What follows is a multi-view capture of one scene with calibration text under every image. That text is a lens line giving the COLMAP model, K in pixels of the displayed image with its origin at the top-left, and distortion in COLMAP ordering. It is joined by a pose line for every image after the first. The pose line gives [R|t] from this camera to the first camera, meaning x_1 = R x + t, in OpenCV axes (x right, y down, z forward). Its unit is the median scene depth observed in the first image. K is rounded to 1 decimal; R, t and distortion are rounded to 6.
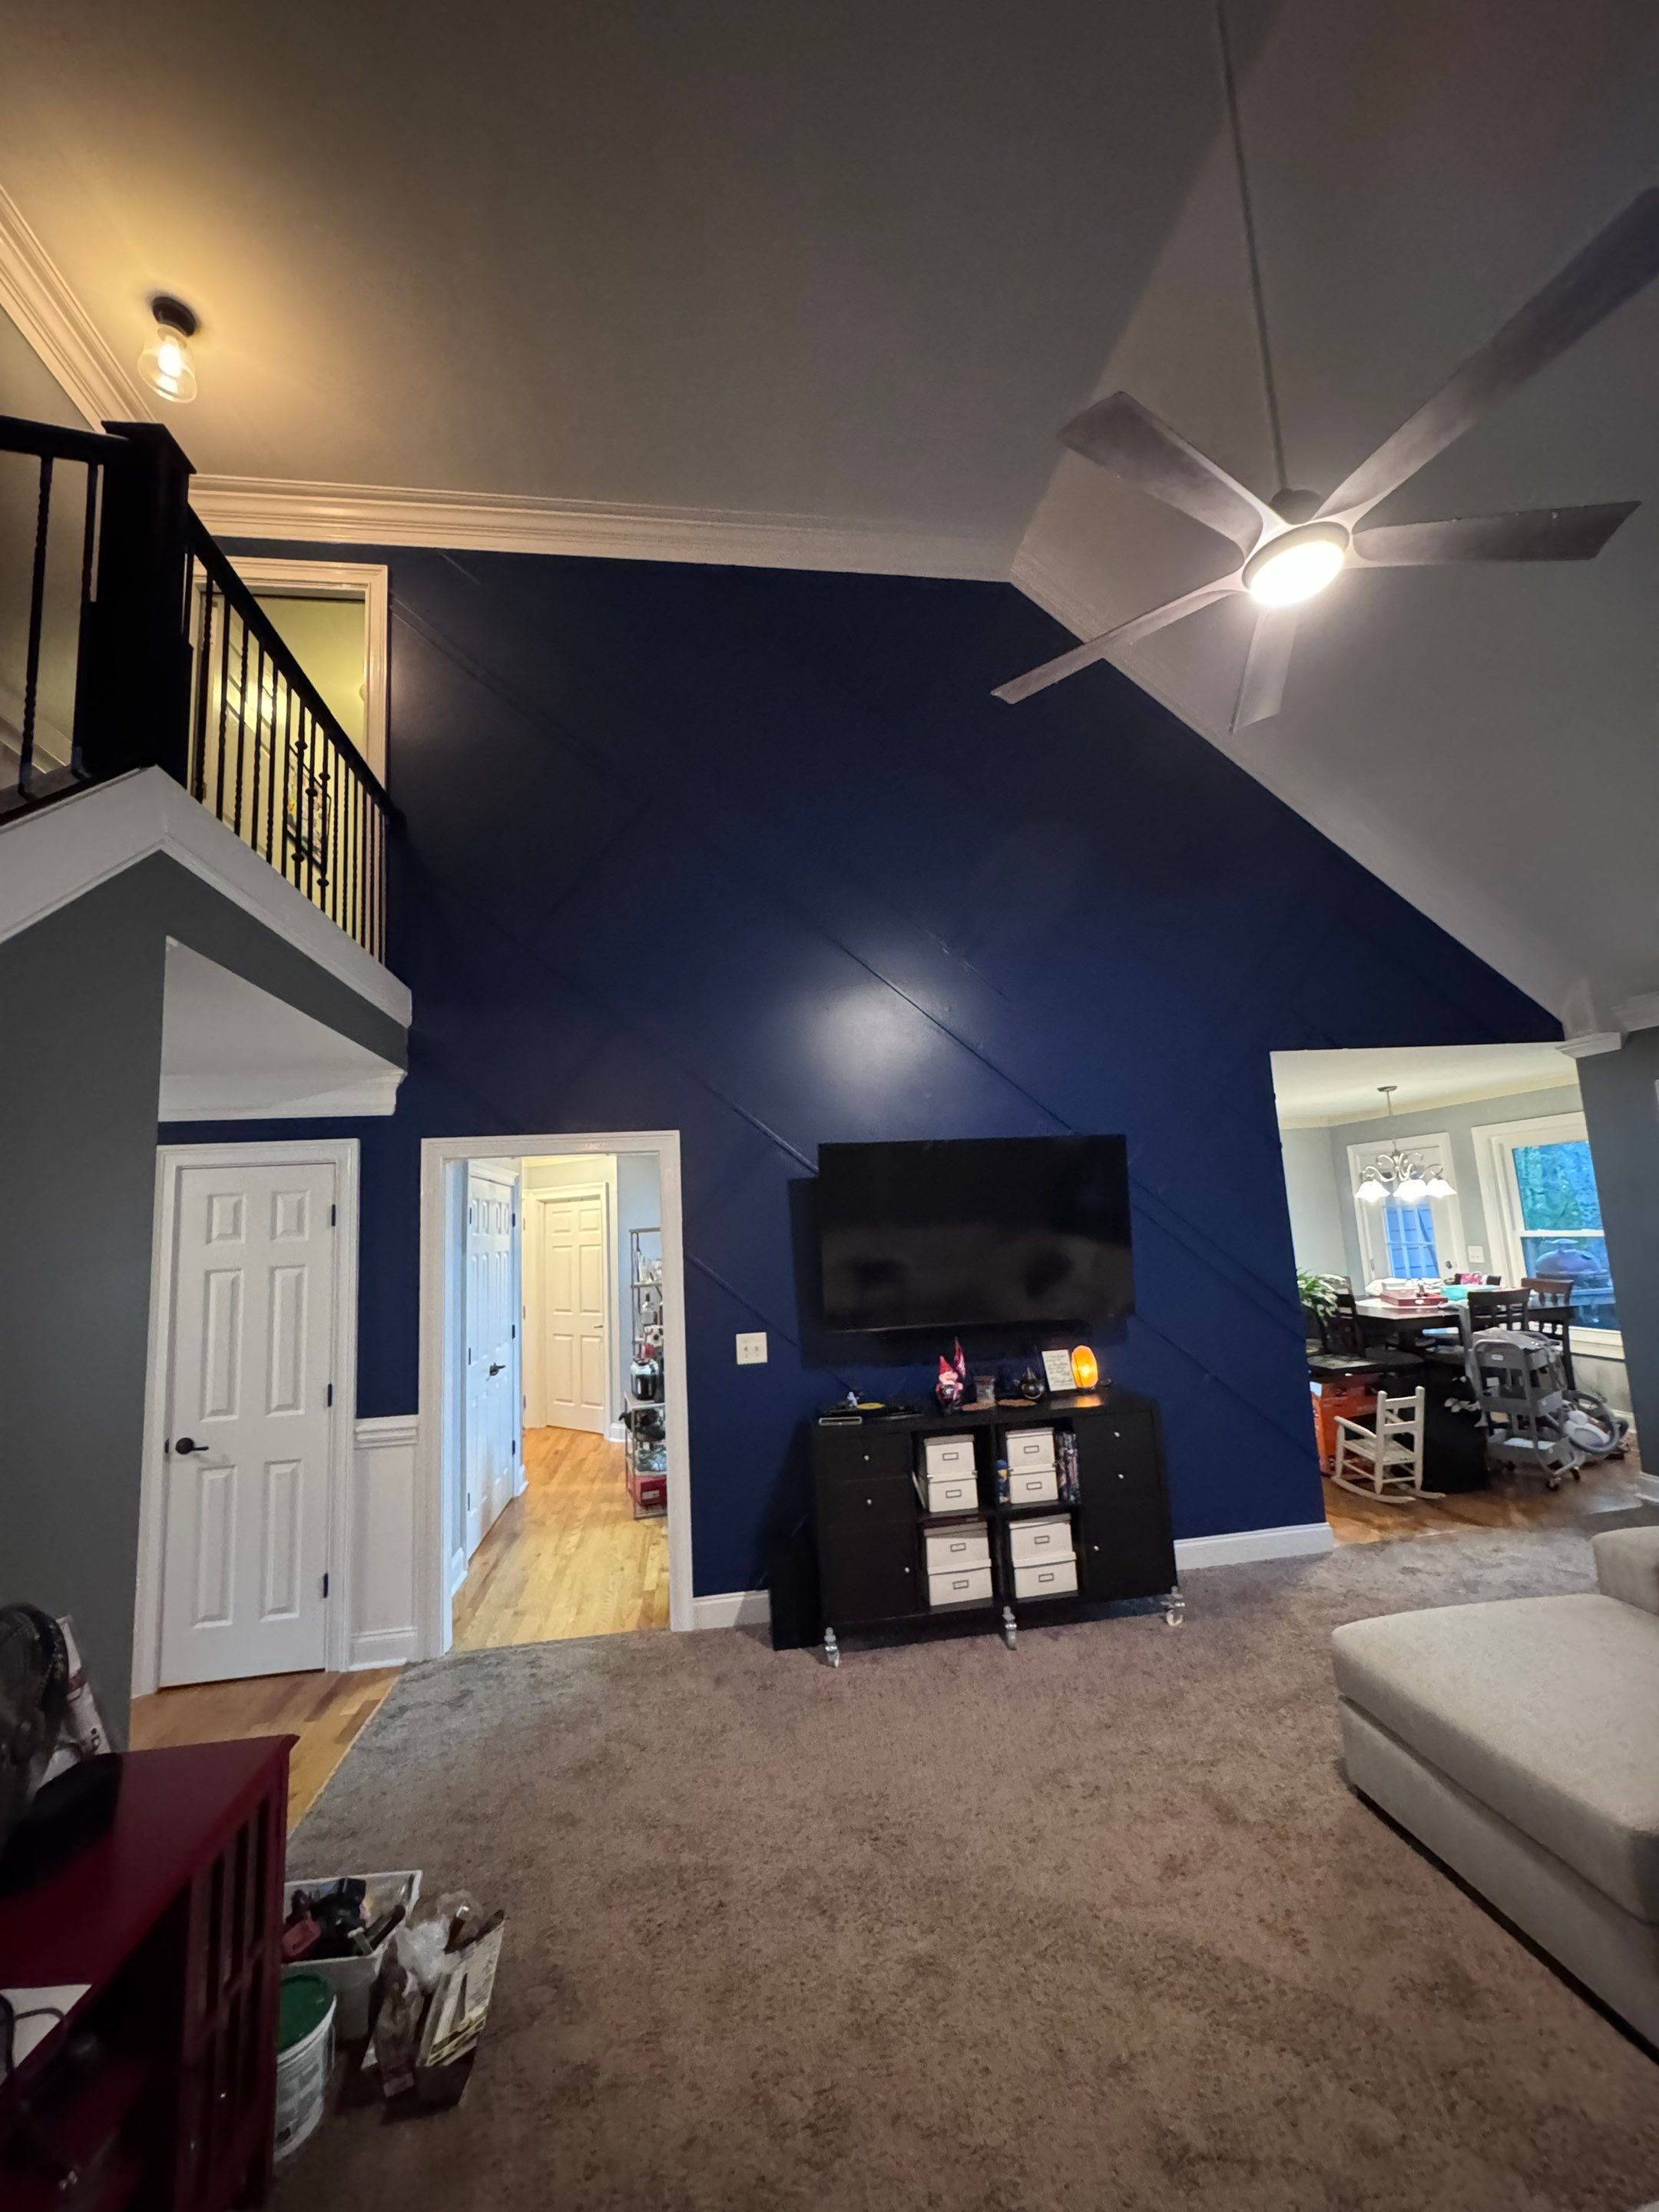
lens RADIAL K [[896.3, 0, 797.4], [0, 896.3, 1105.5], [0, 0, 1]] dist [0.001078, 0.000124]
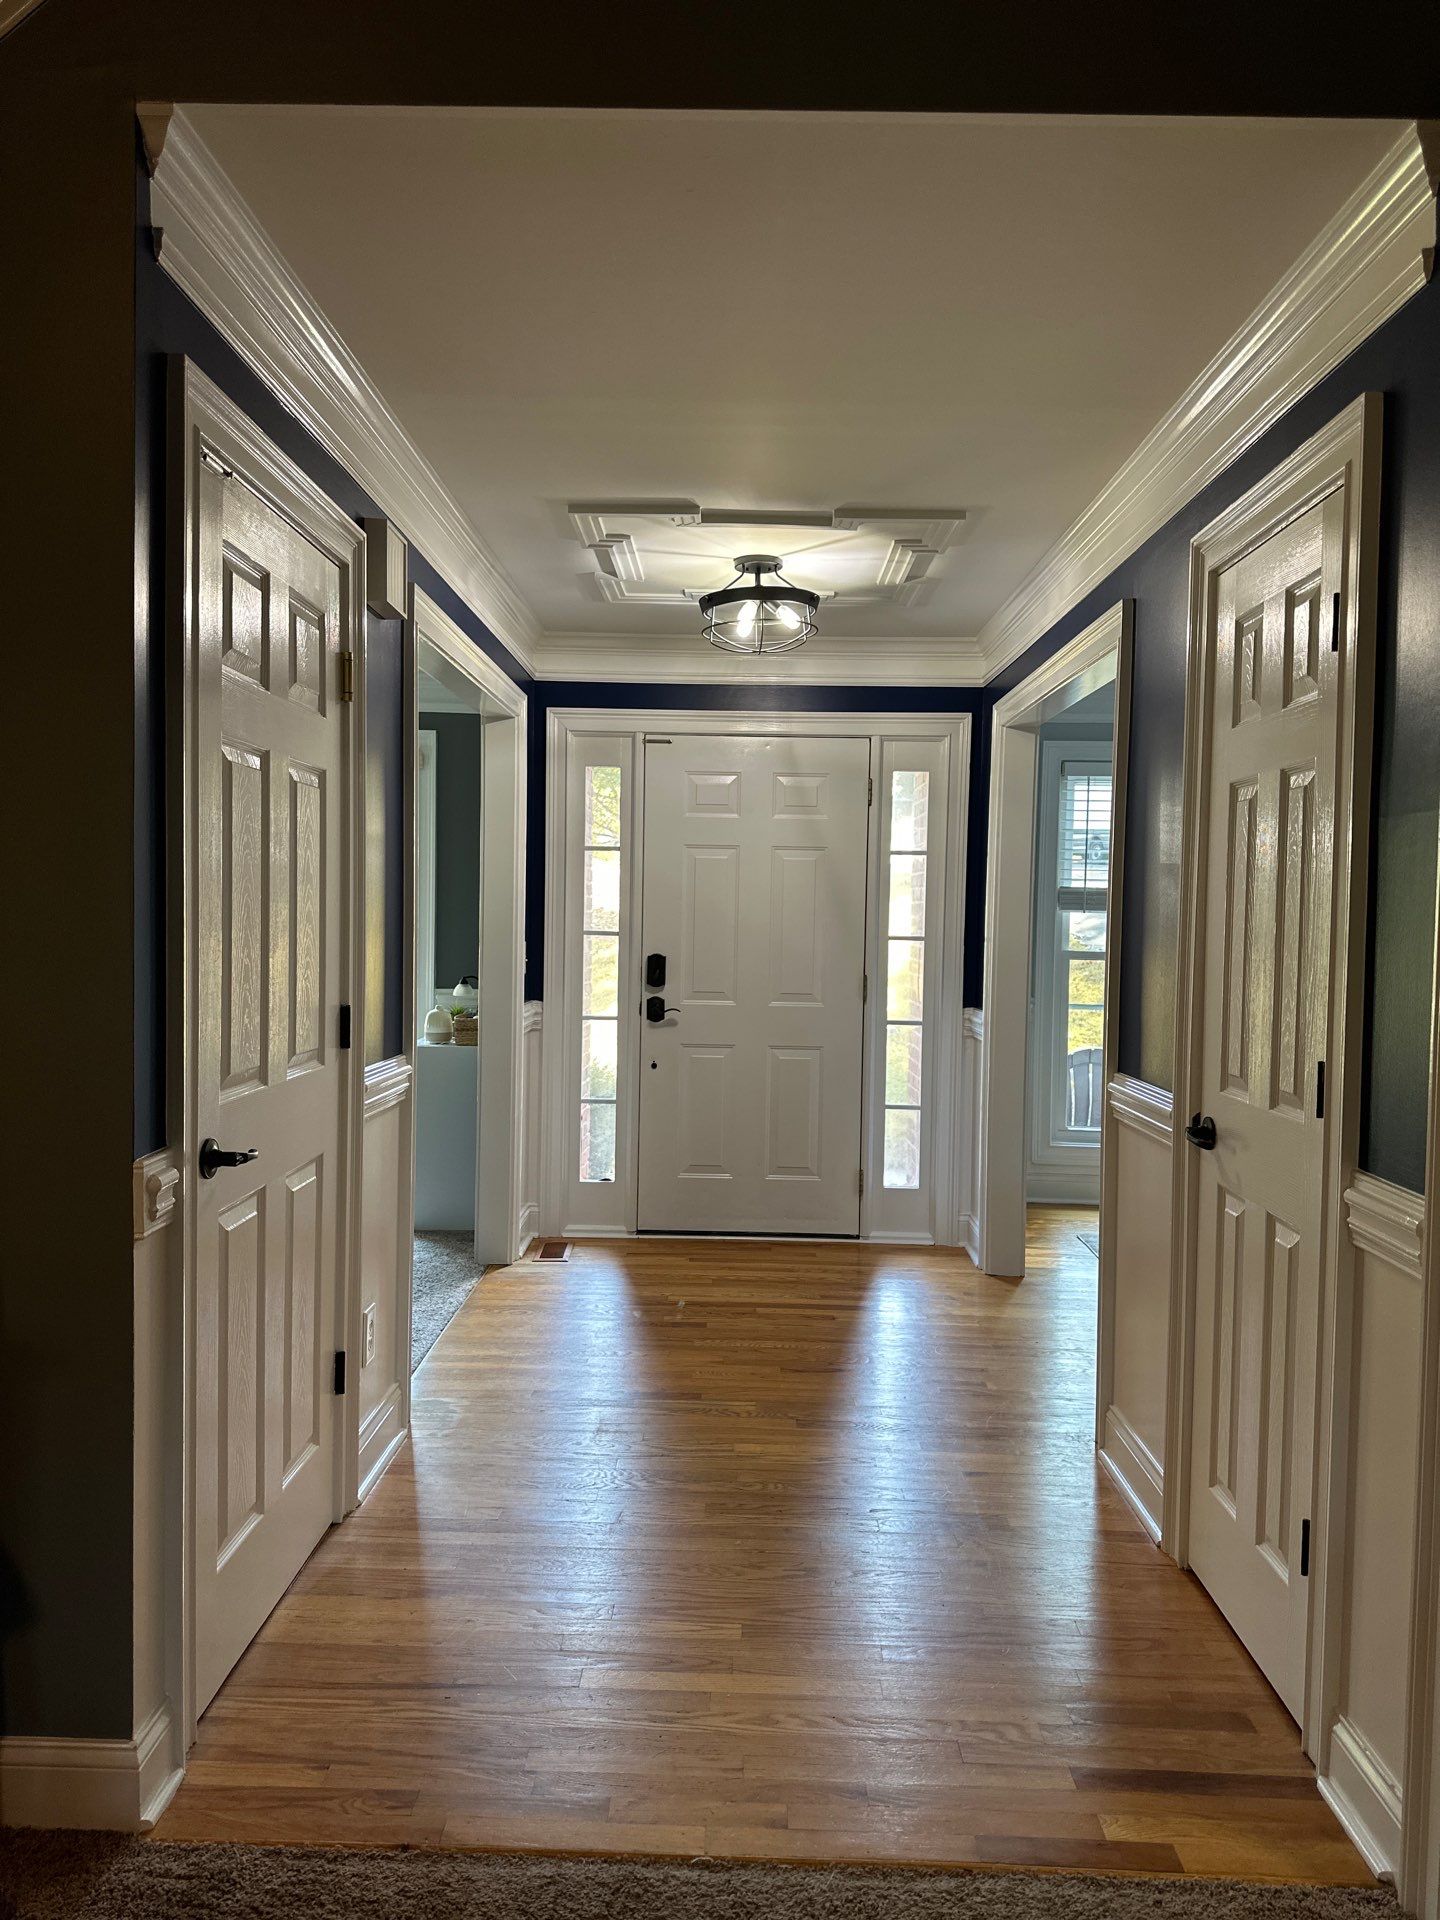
lens RADIAL K [[1384.3, 0, 720.0], [0, 1384.3, 960.0], [0, 0, 1]] dist [0.002373, -0.000268]
pose [[-0.132037, 0.073406, -0.988523, 0.097955], [0.120265, 0.991073, 0.057532, 0.205885], [0.983922, -0.111289, -0.139686, 0.851356]]
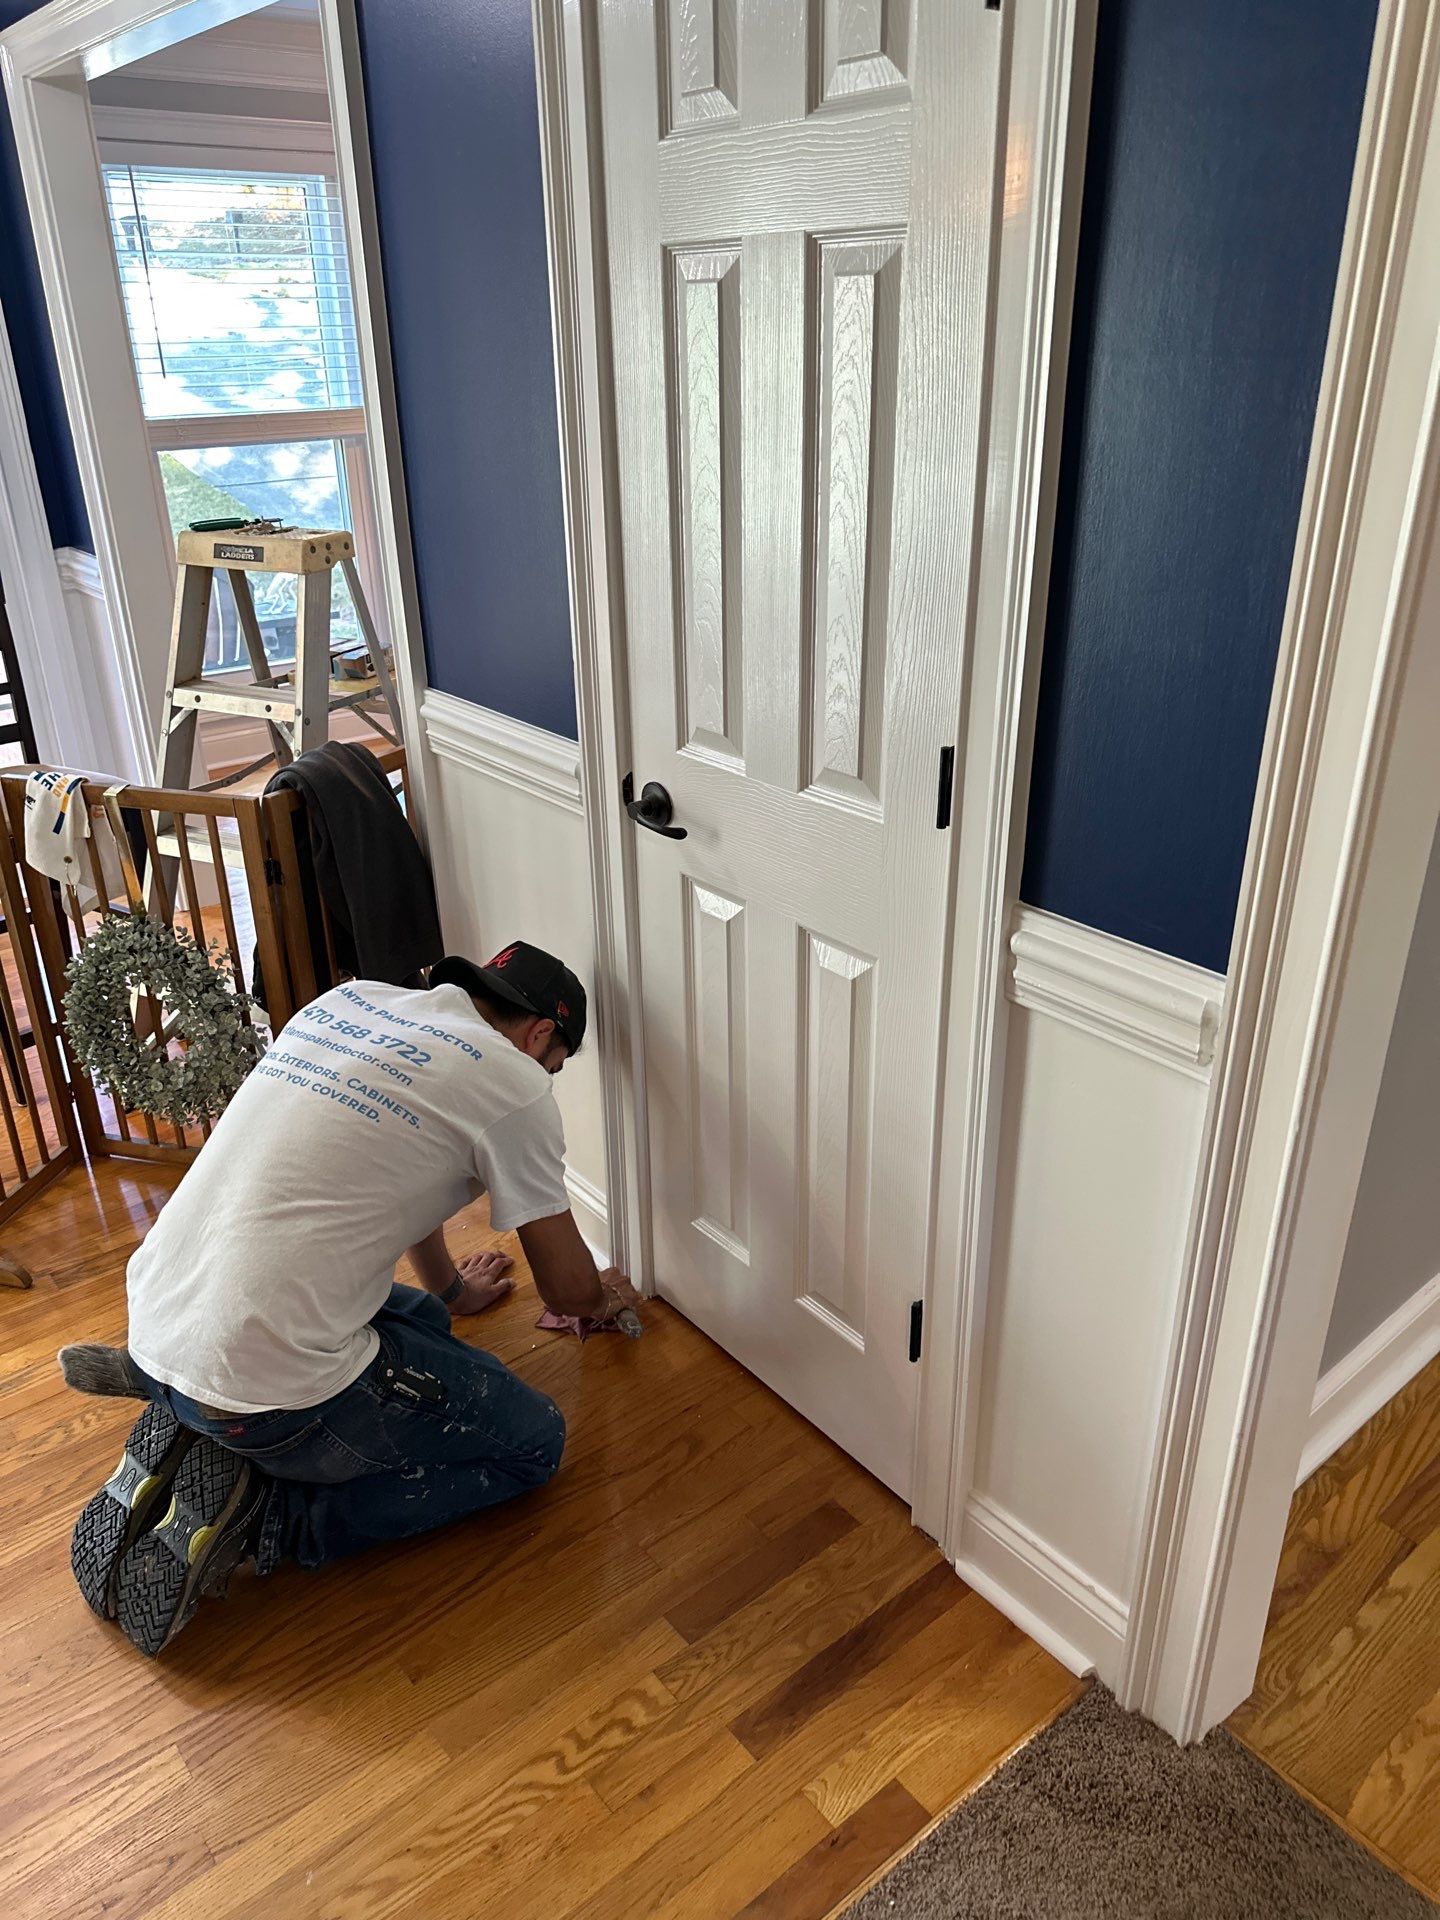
lens RADIAL K [[1384.3, 0, 720.0], [0, 1384.3, 960.0], [0, 0, 1]] dist [0.002373, -0.000268]
pose [[0.532734, 0.387845, -0.752177, -0.241775], [0.108911, 0.849990, 0.515417, 0.155110], [0.839245, -0.356501, 0.410579, 0.778876]]
